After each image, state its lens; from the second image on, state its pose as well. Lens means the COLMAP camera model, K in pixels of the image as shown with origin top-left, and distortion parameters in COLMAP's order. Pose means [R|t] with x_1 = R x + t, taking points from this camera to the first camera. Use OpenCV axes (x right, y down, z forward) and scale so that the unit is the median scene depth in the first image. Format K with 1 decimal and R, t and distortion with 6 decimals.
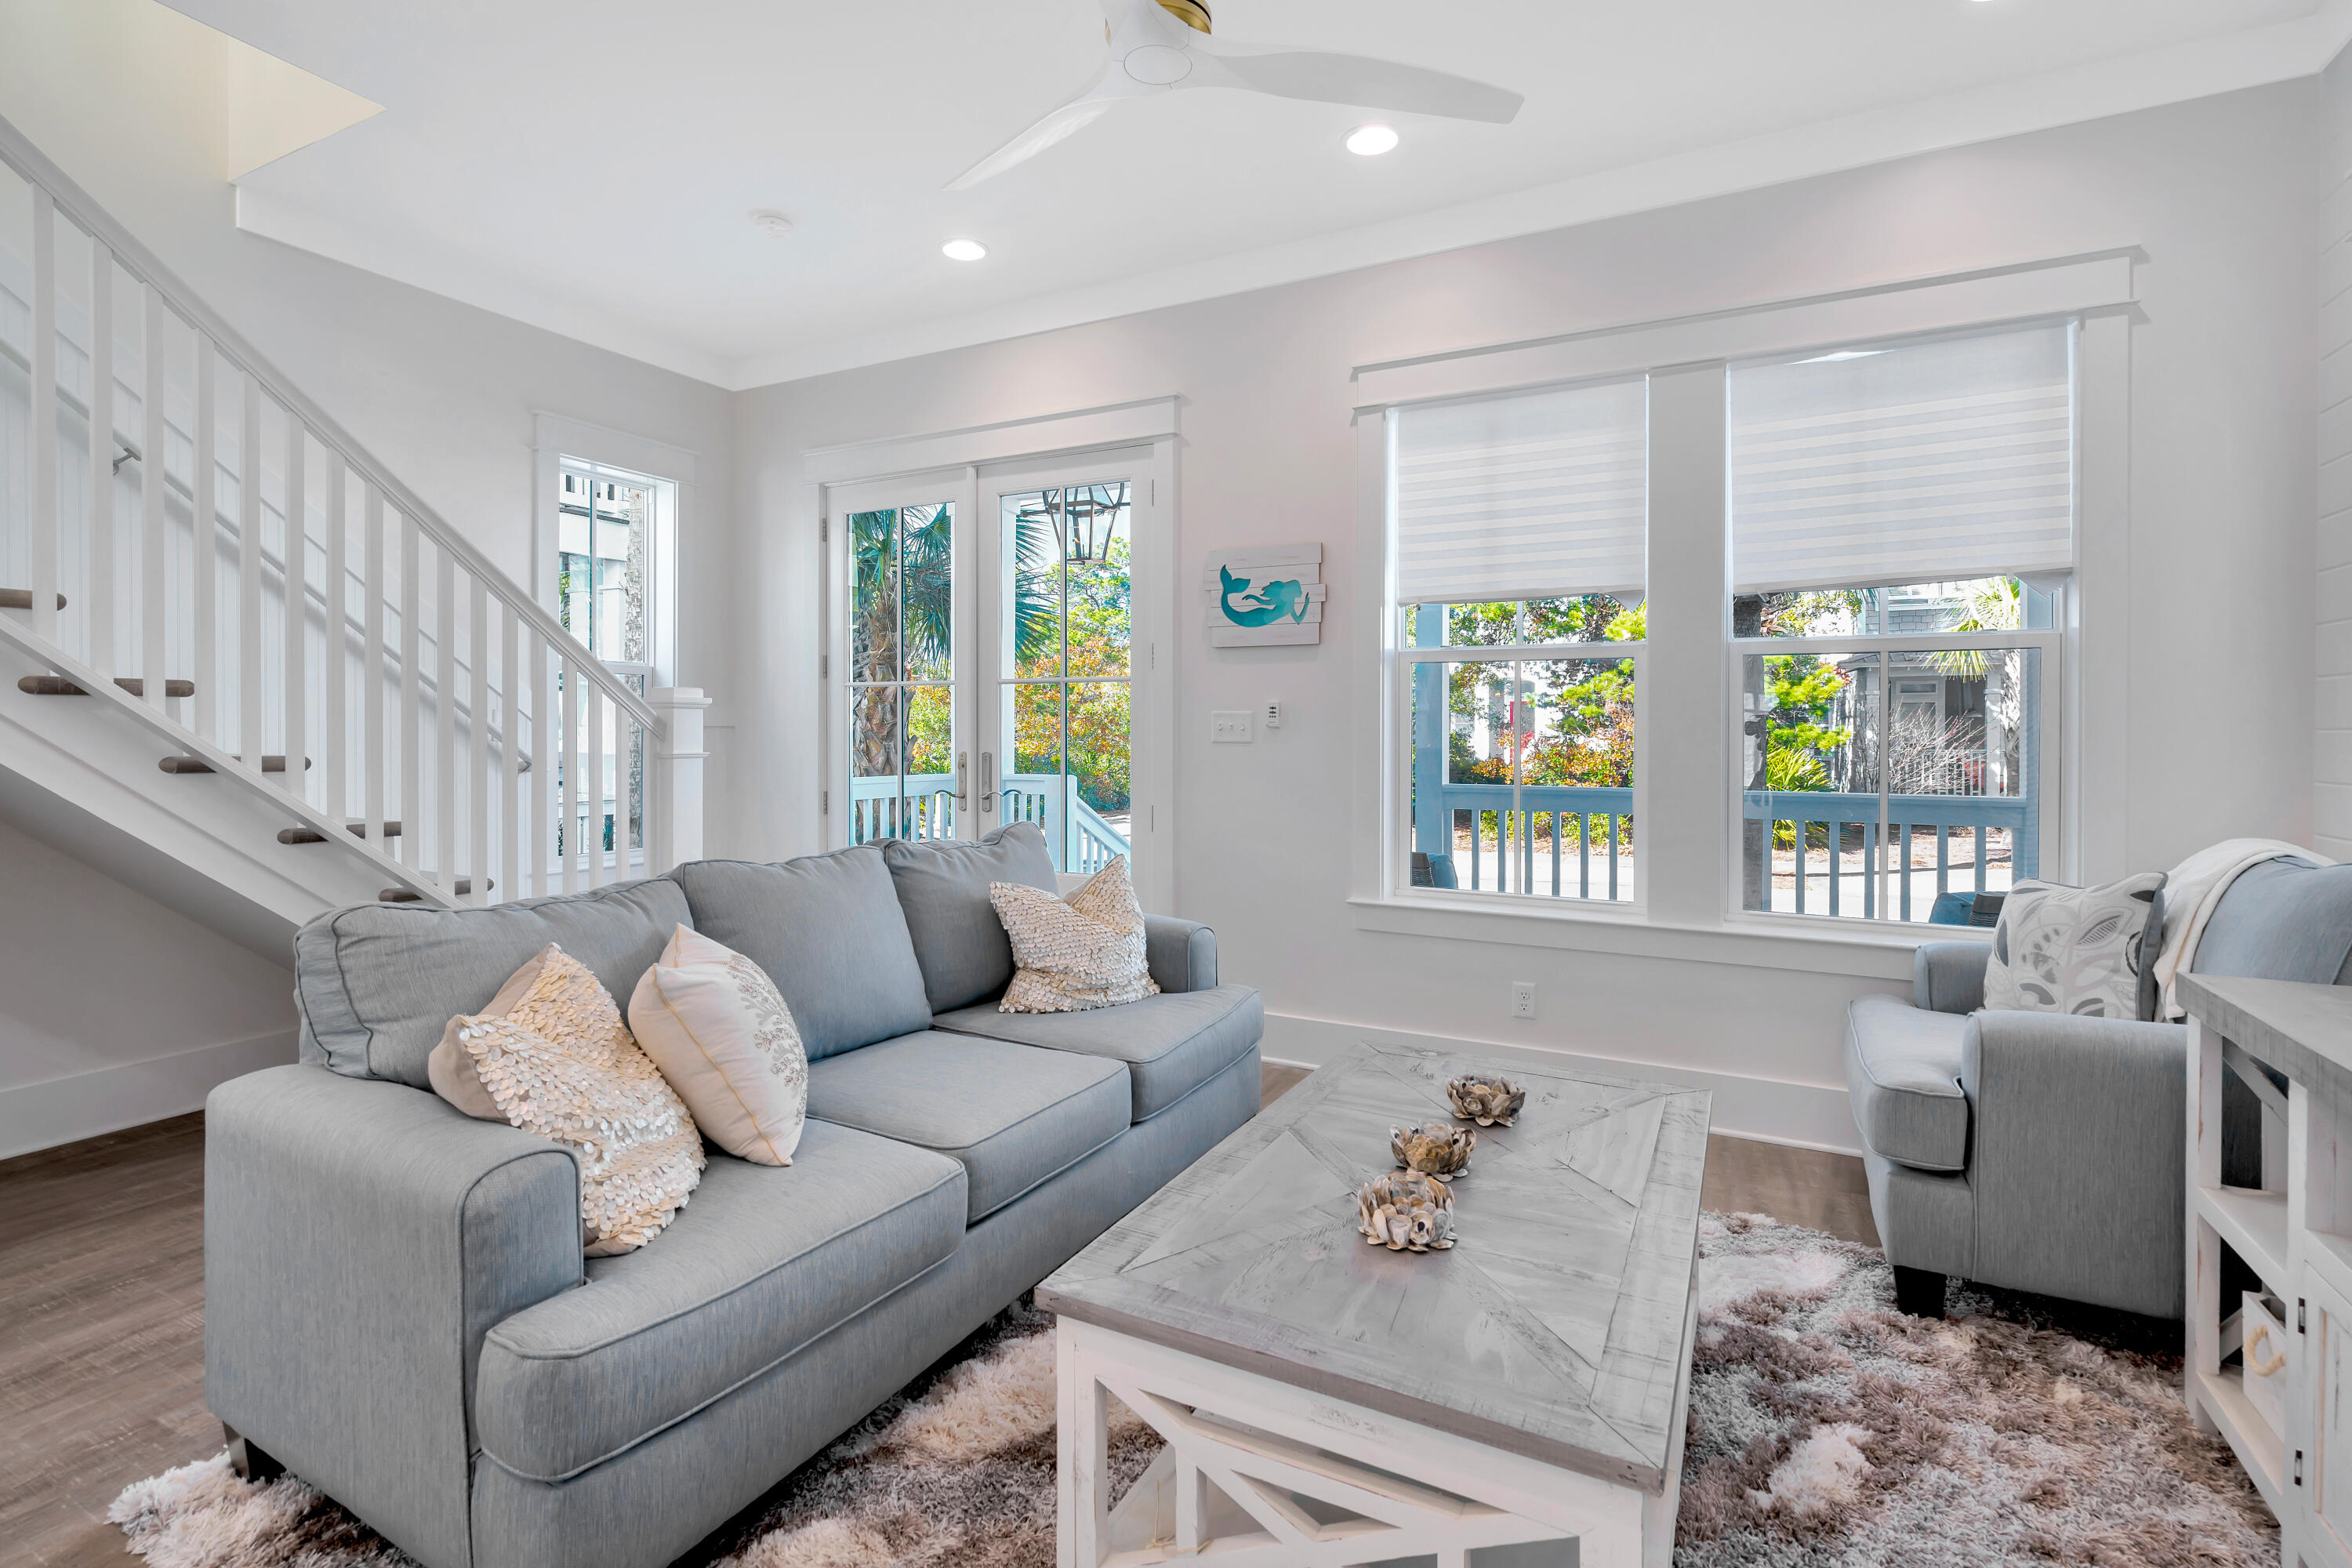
lens RADIAL K [[1084.8, 0, 1212.6], [0, 1084.8, 732.3], [0, 0, 1]] dist [-0.000860, -0.000044]
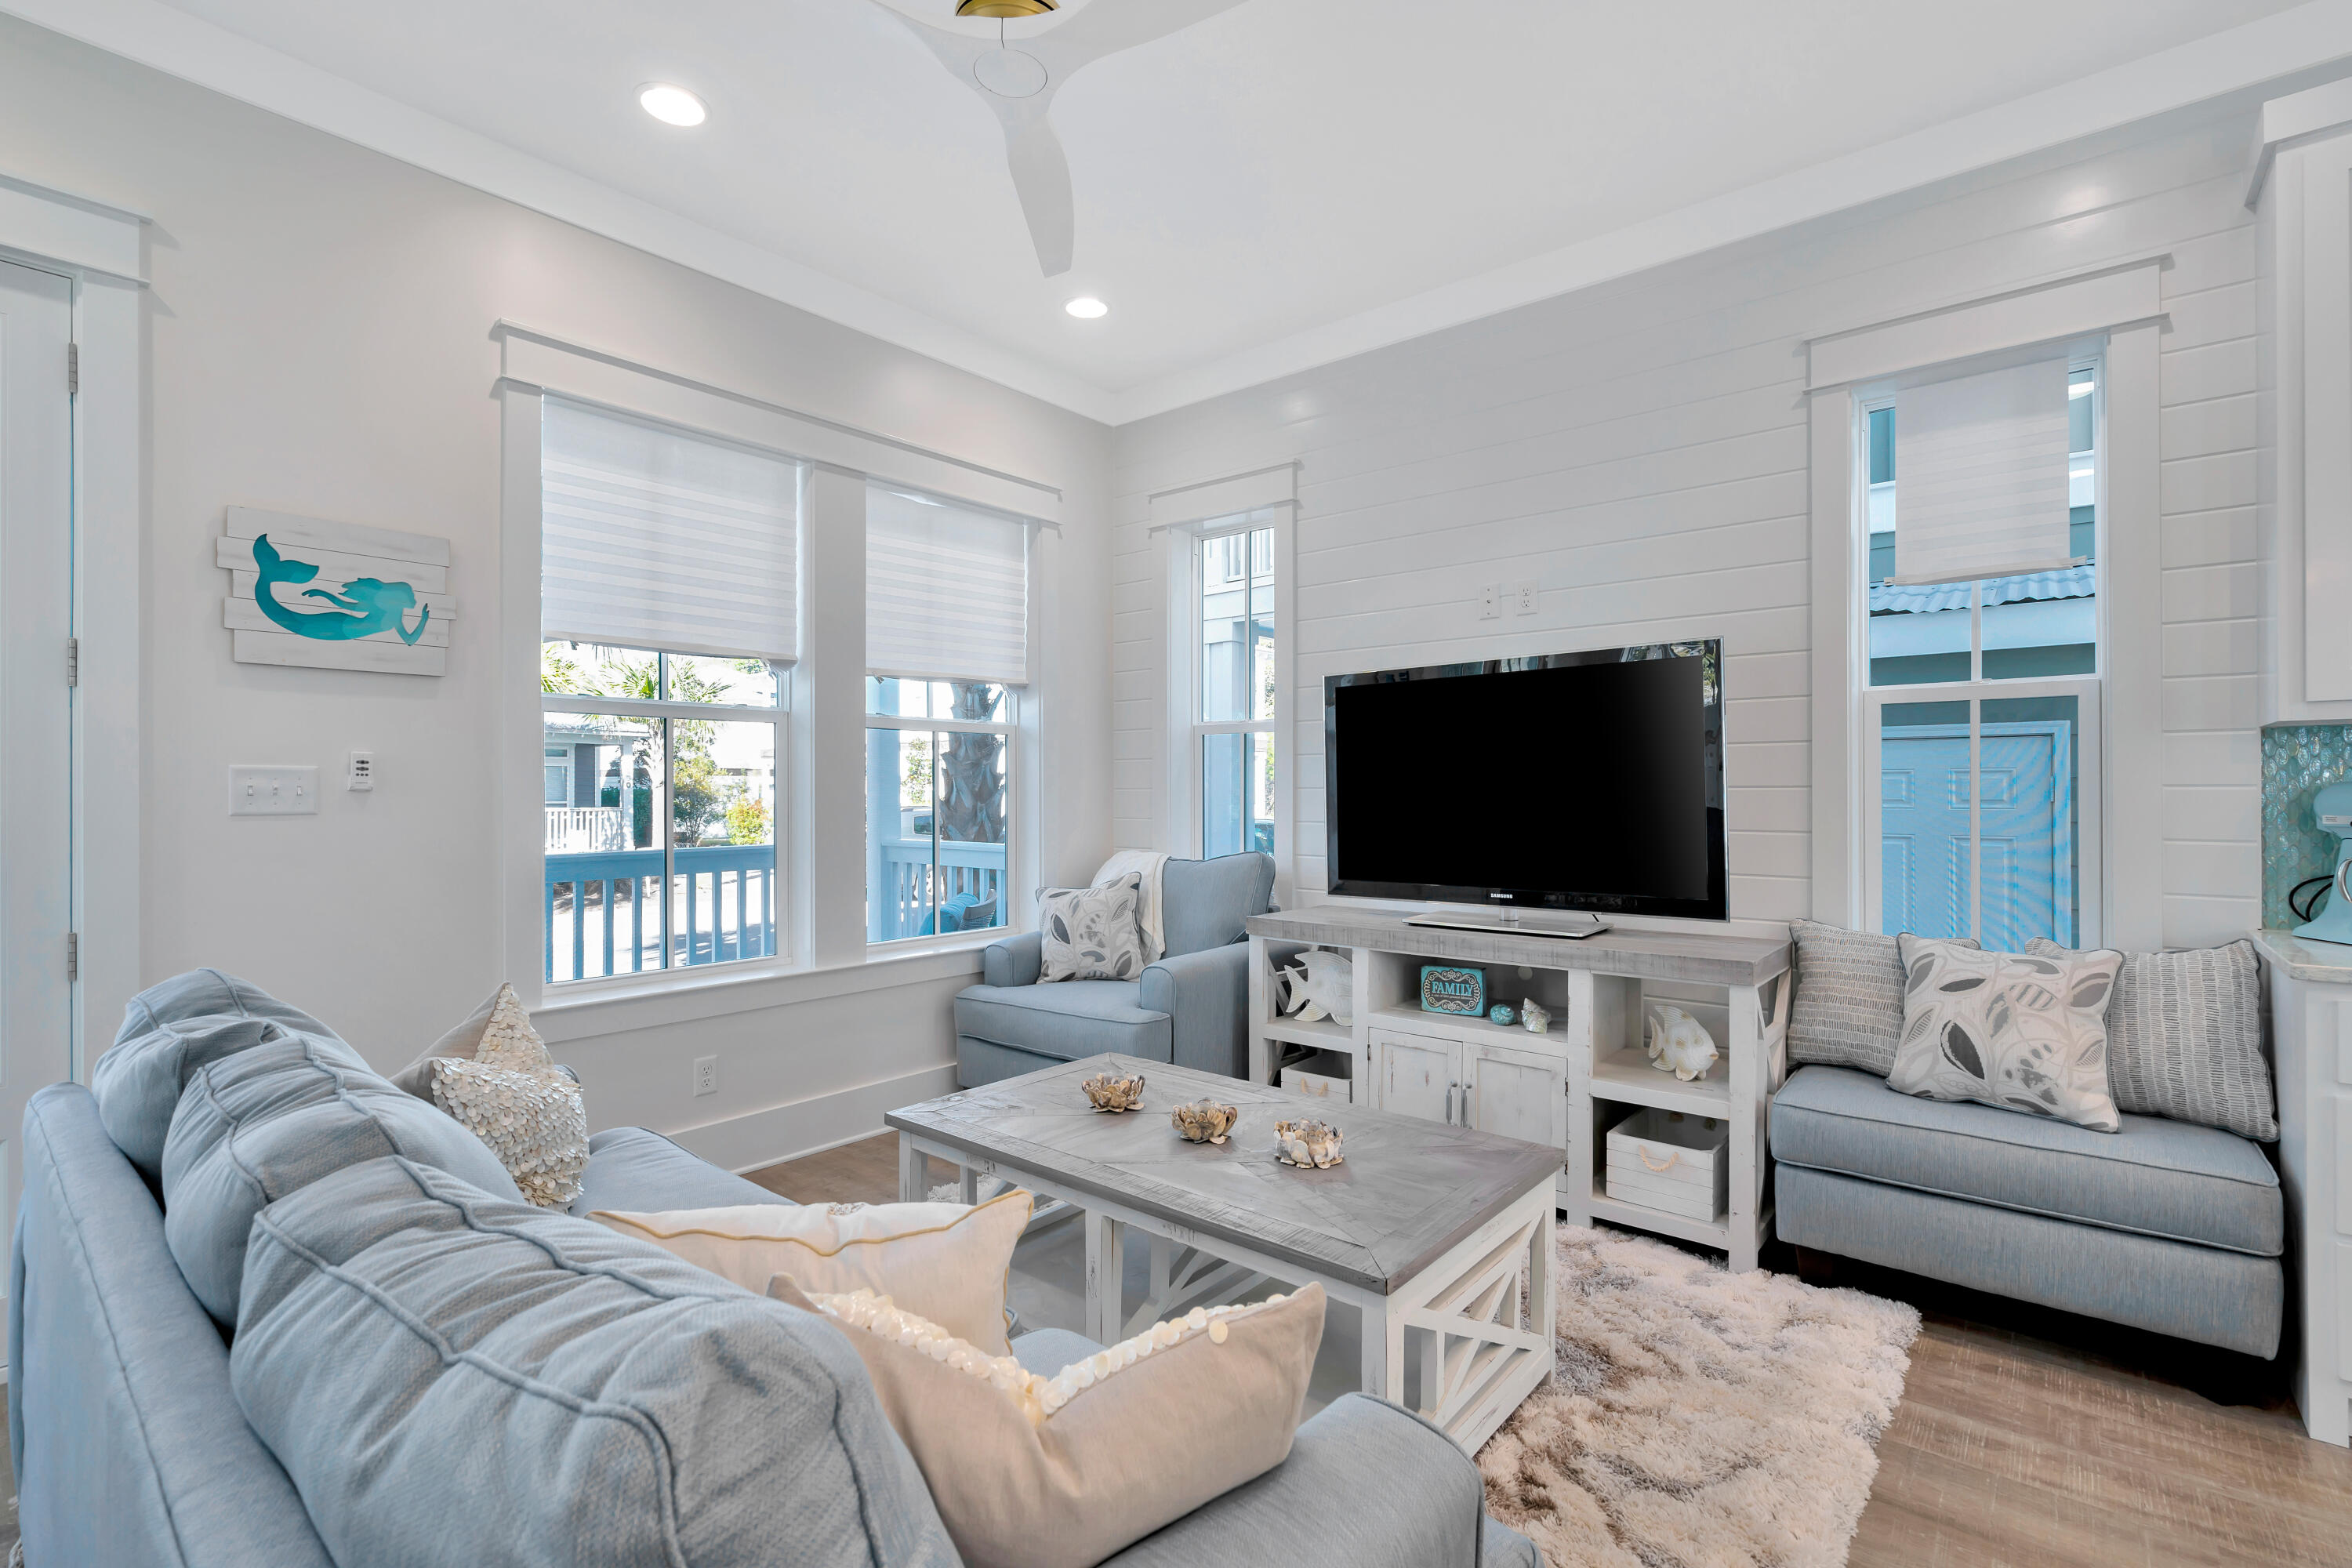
lens RADIAL K [[1056.9, 0, 1176.9], [0, 1056.9, 786.3], [0, 0, 1]] dist [0.002840, 0.000319]
pose [[0.232195, -0.000589, 0.972669, -0.491594], [0.005771, 0.999983, -0.000772, -0.004038], [-0.972652, 0.005792, 0.232194, 0.359148]]
